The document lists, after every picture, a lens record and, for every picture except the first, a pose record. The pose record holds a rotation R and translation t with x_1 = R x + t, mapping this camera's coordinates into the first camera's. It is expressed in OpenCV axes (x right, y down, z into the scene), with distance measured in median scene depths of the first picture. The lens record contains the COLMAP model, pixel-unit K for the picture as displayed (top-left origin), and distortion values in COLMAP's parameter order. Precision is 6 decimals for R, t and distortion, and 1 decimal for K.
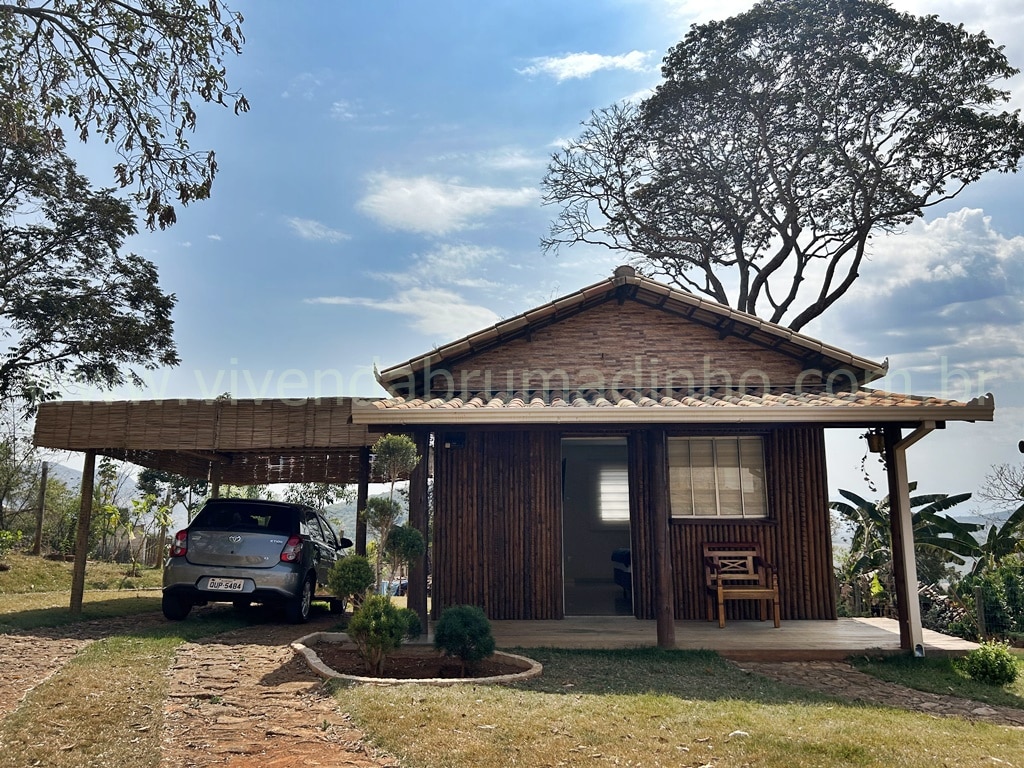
lens RADIAL K [[771.0, 0, 512.0], [0, 771.0, 384.0], [0, 0, 1]] dist [0.060690, -0.070049]
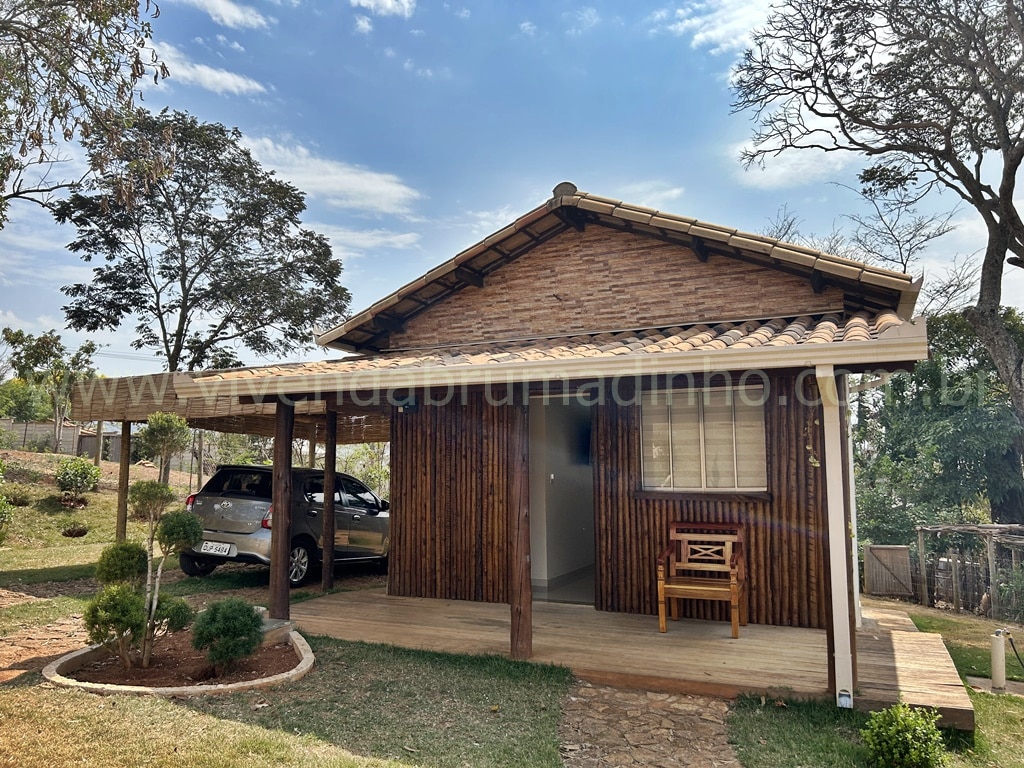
lens RADIAL K [[771.0, 0, 512.0], [0, 771.0, 384.0], [0, 0, 1]] dist [0.060690, -0.070049]
pose [[0.918143, -0.040487, -0.394176, 0.406669], [0.069867, 0.995722, 0.060465, 0.003544], [0.390042, -0.083055, 0.917044, 0.214294]]
